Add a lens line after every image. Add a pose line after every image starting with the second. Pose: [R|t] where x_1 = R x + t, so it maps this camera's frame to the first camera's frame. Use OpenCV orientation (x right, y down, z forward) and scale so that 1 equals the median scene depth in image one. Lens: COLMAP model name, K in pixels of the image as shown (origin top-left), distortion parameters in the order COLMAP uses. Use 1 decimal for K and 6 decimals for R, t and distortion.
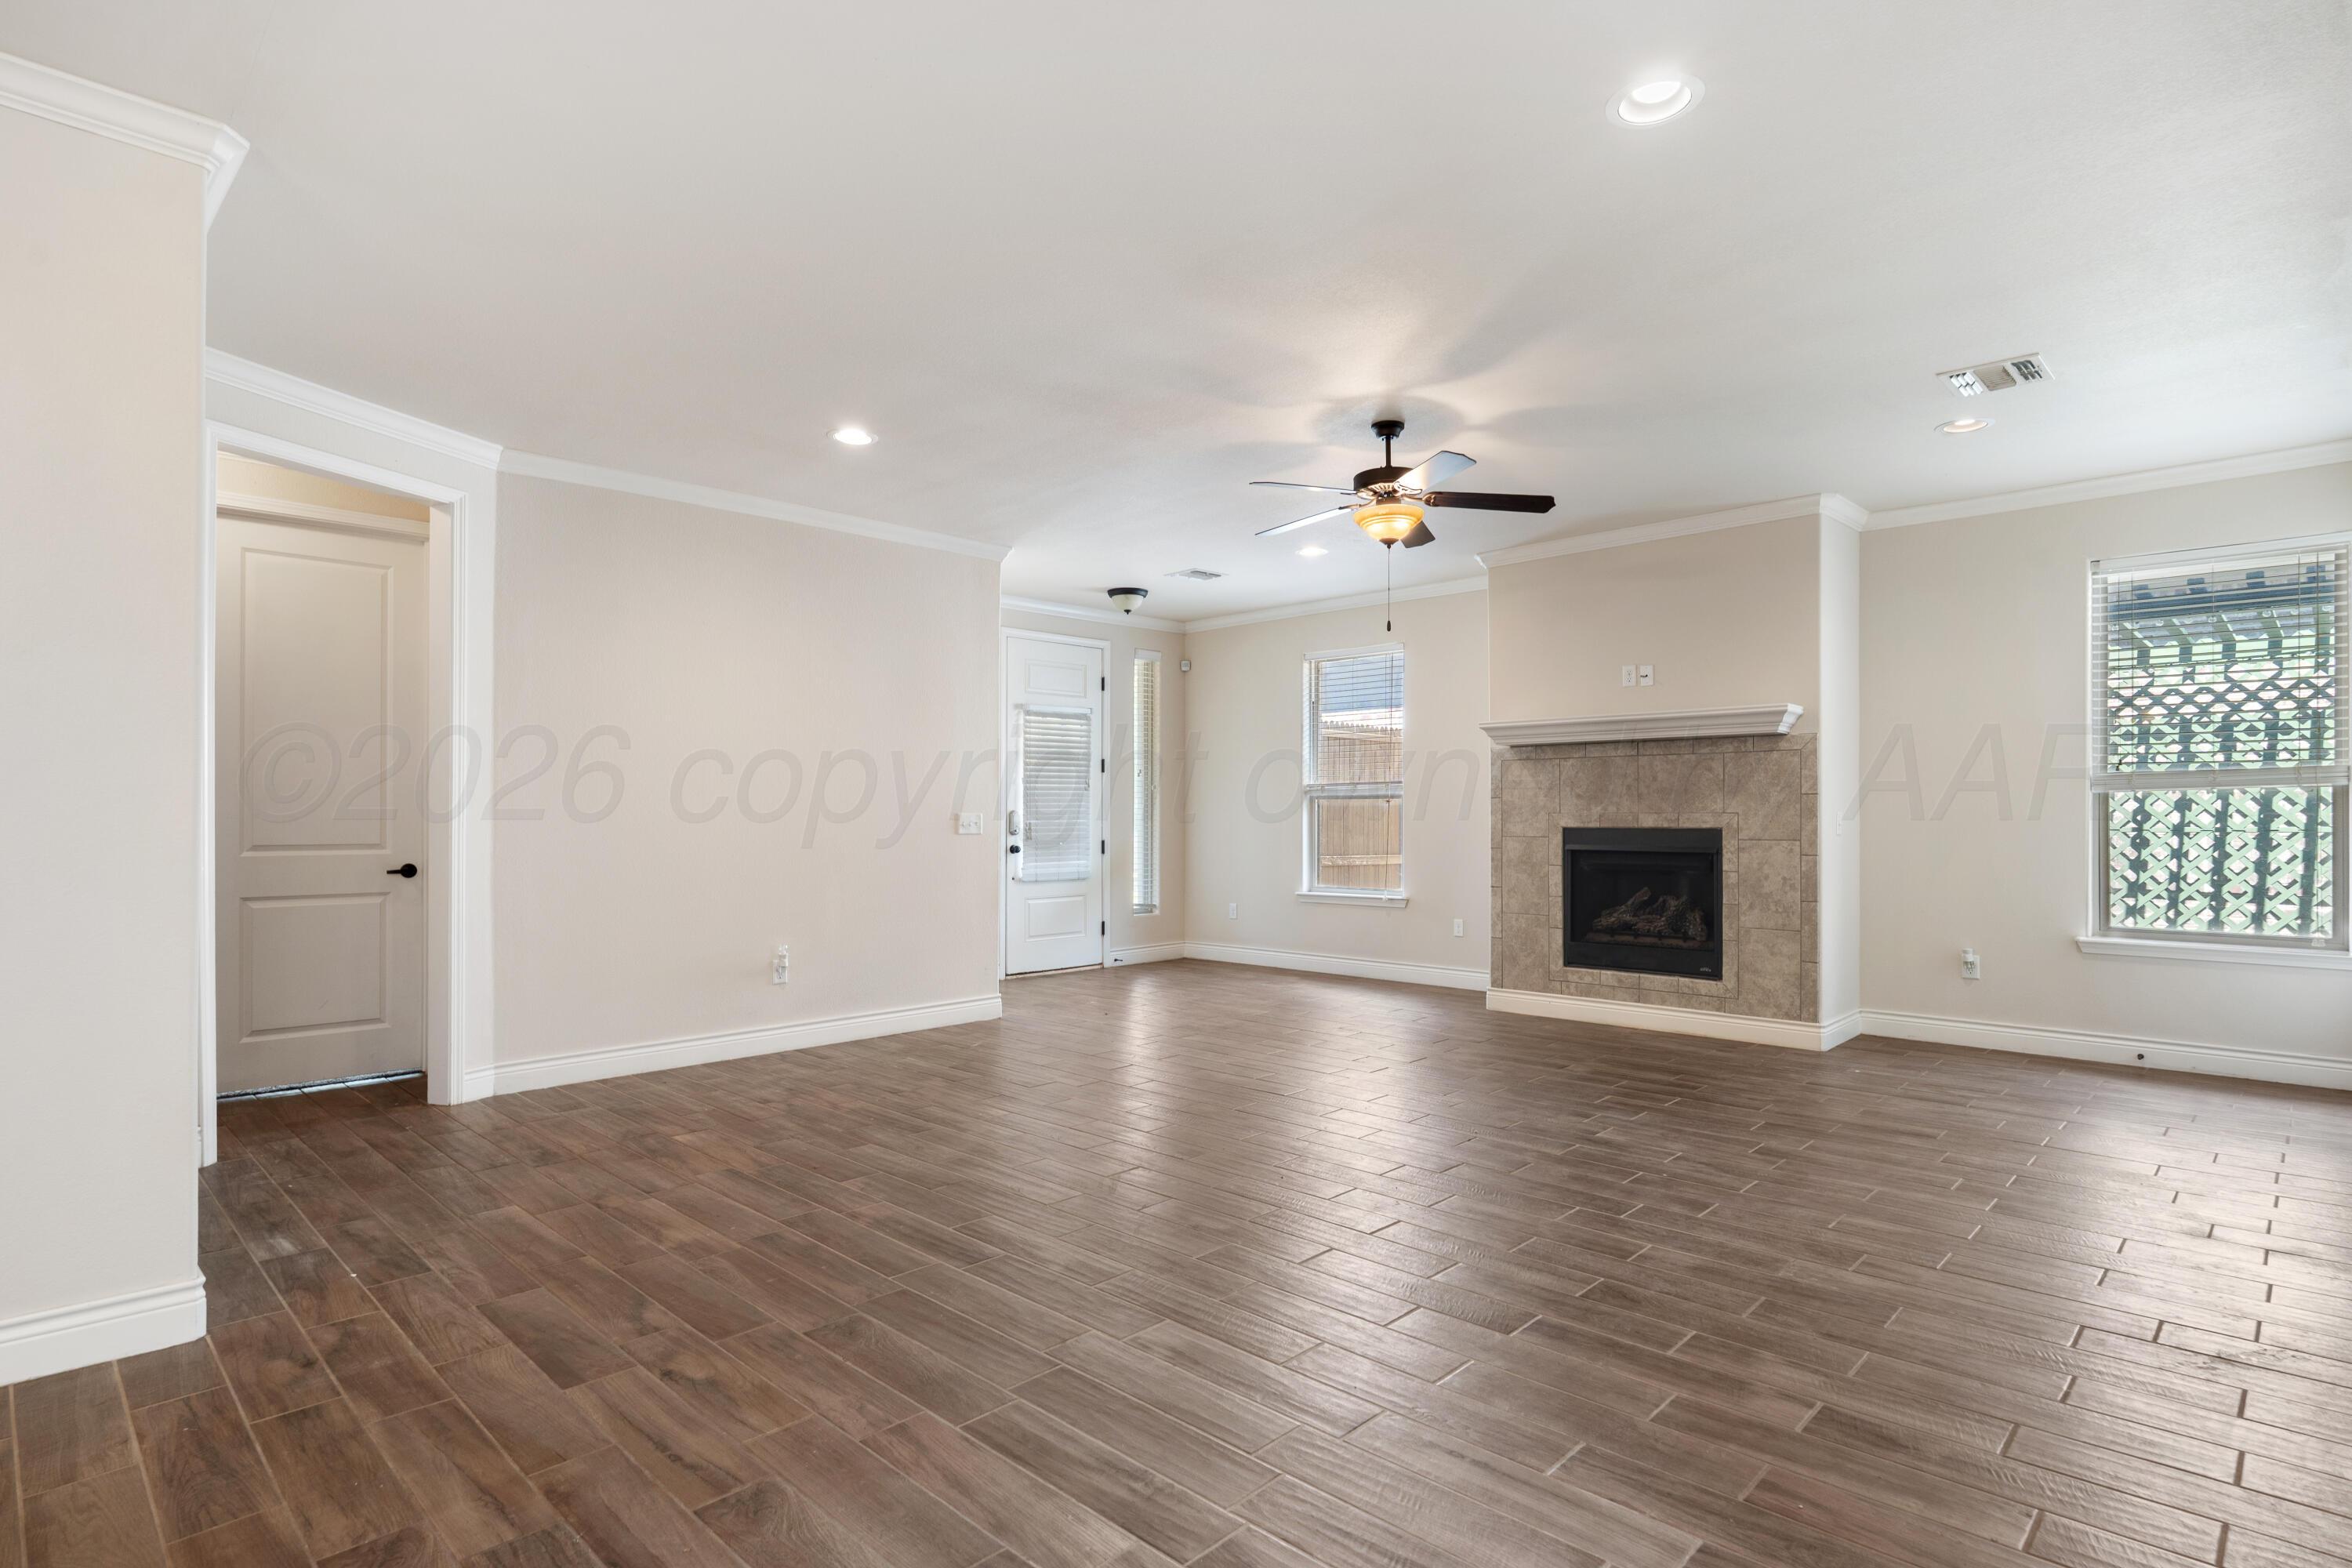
lens RADIAL K [[1229.1, 0, 1176.0], [0, 1229.1, 784.0], [0, 0, 1]] dist [-0.001905, 0.000180]
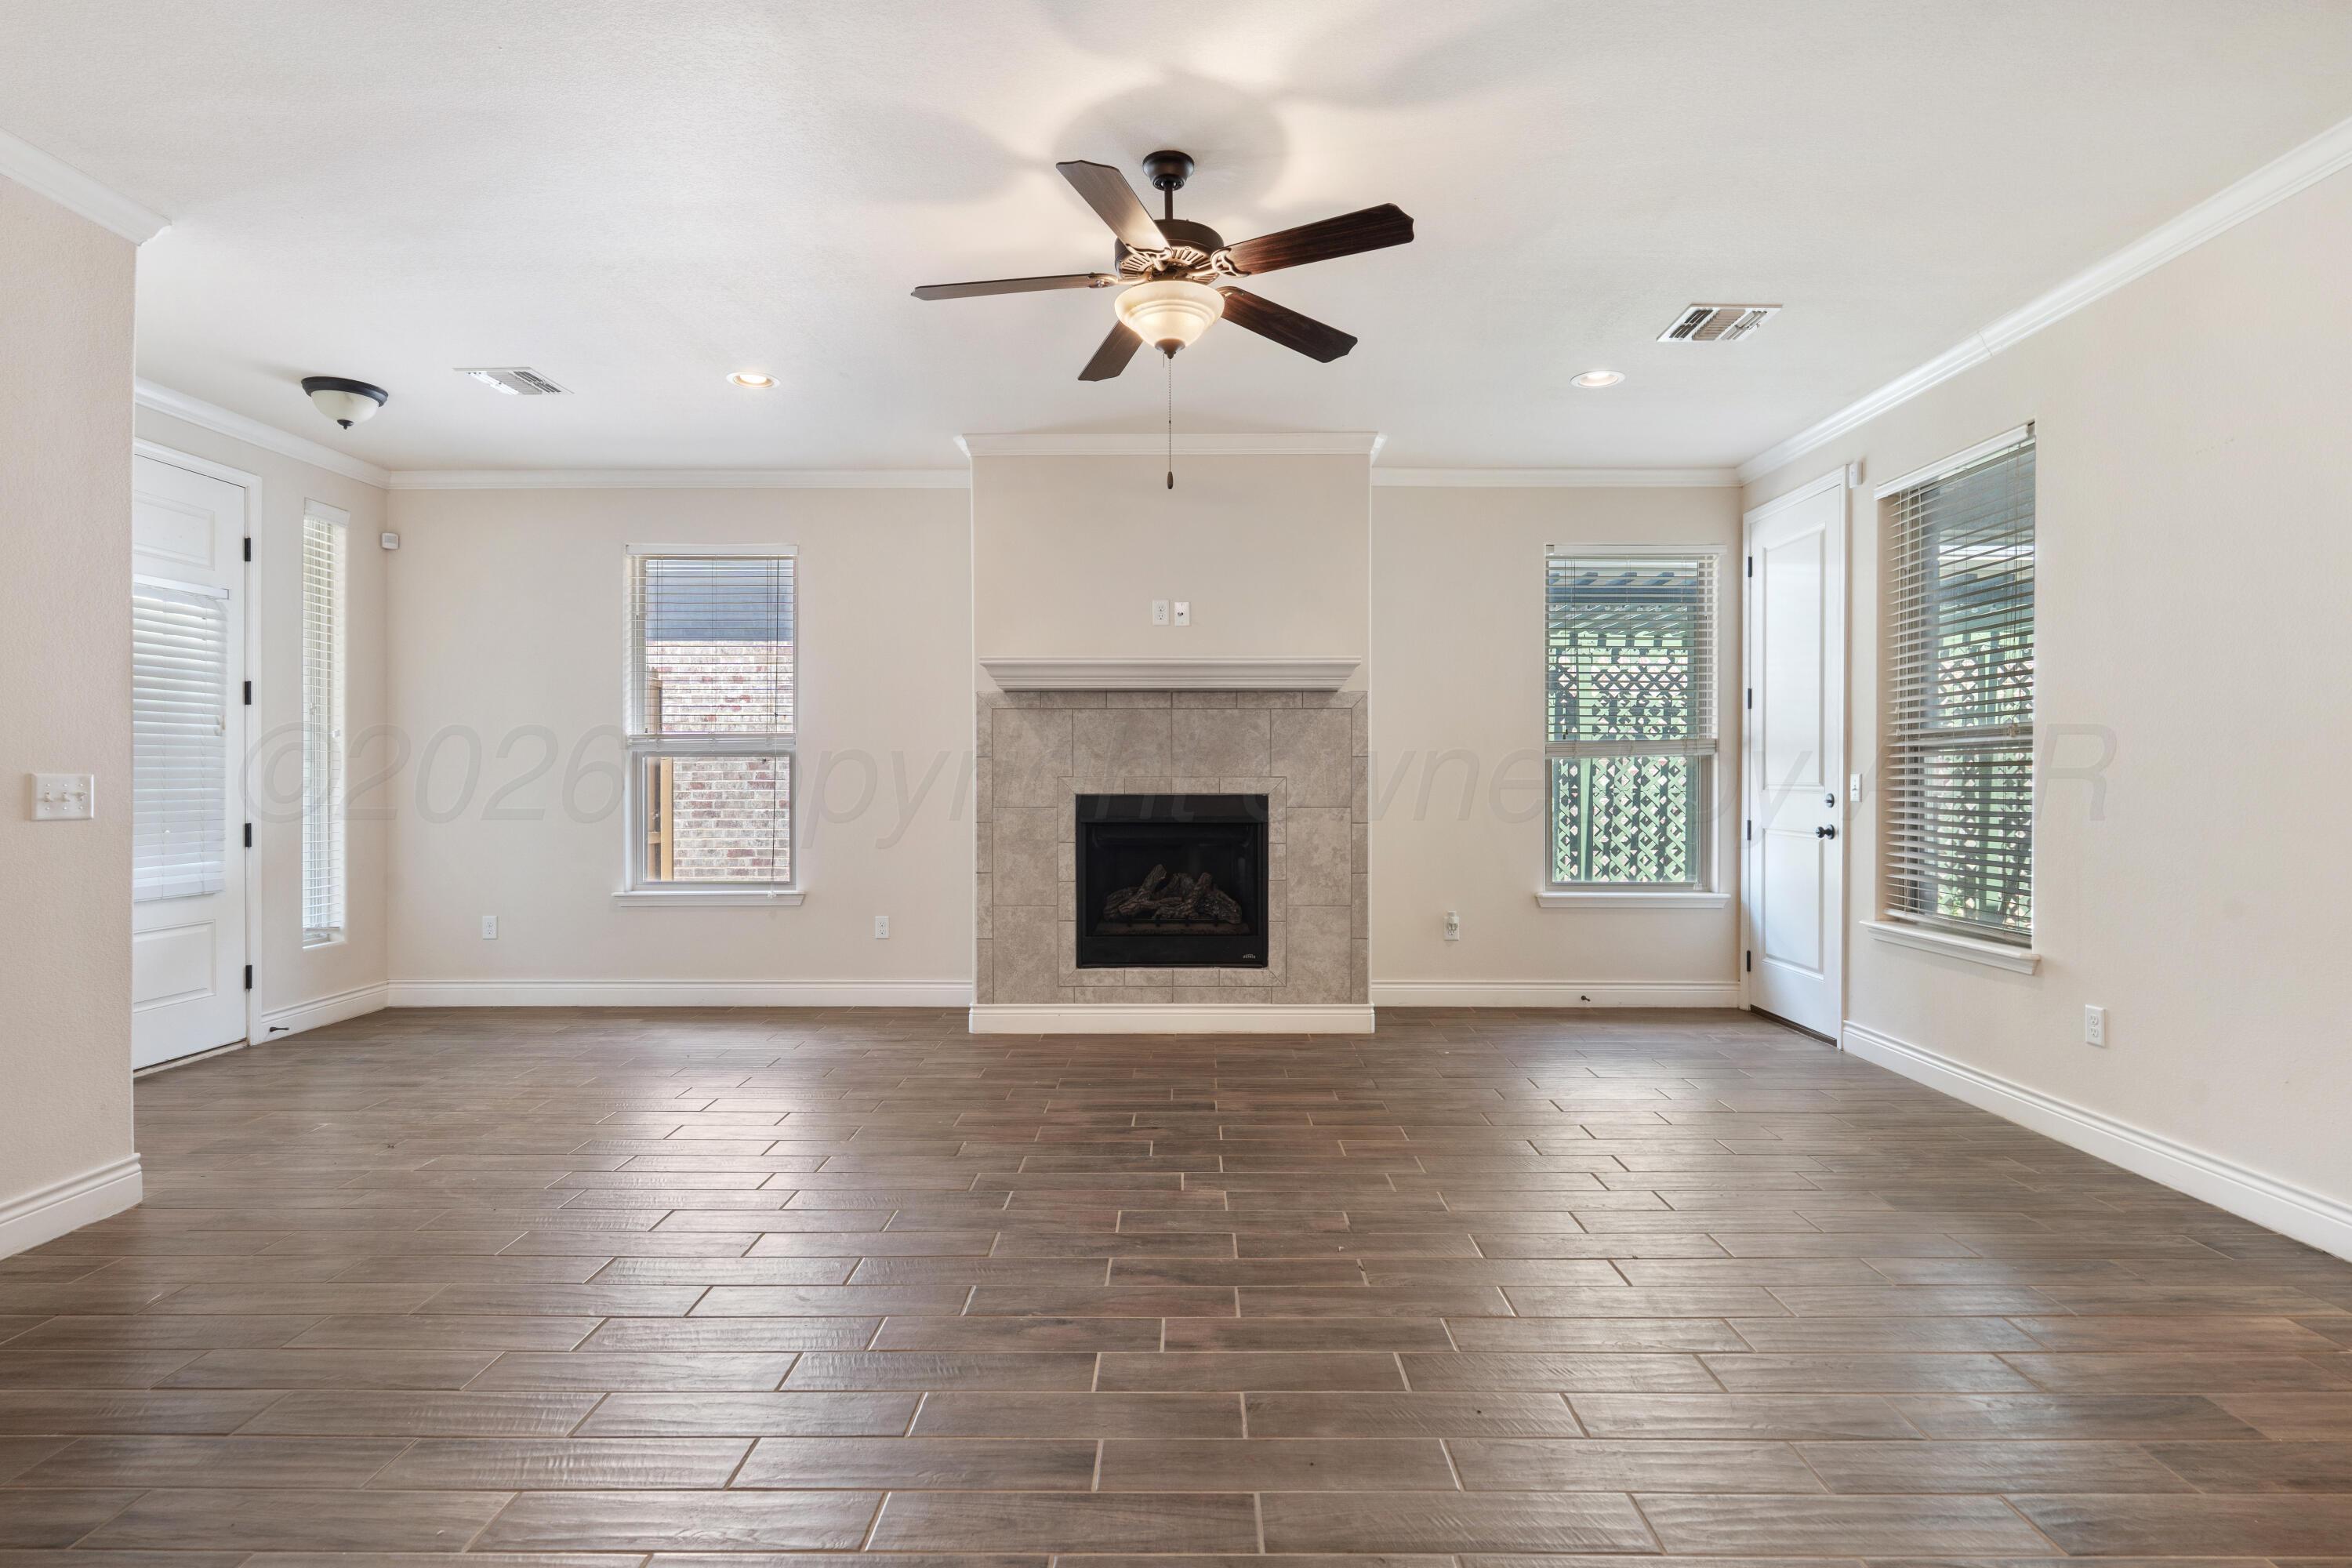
lens RADIAL K [[1198.6, 0, 1179.6], [0, 1198.6, 778.0], [0, 0, 1]] dist [-0.002606, 0.000176]
pose [[0.713244, 0.002030, 0.700913, -0.190028], [-0.017813, 0.999725, 0.015231, 0.011557], [-0.700690, -0.023349, 0.713084, 0.407599]]
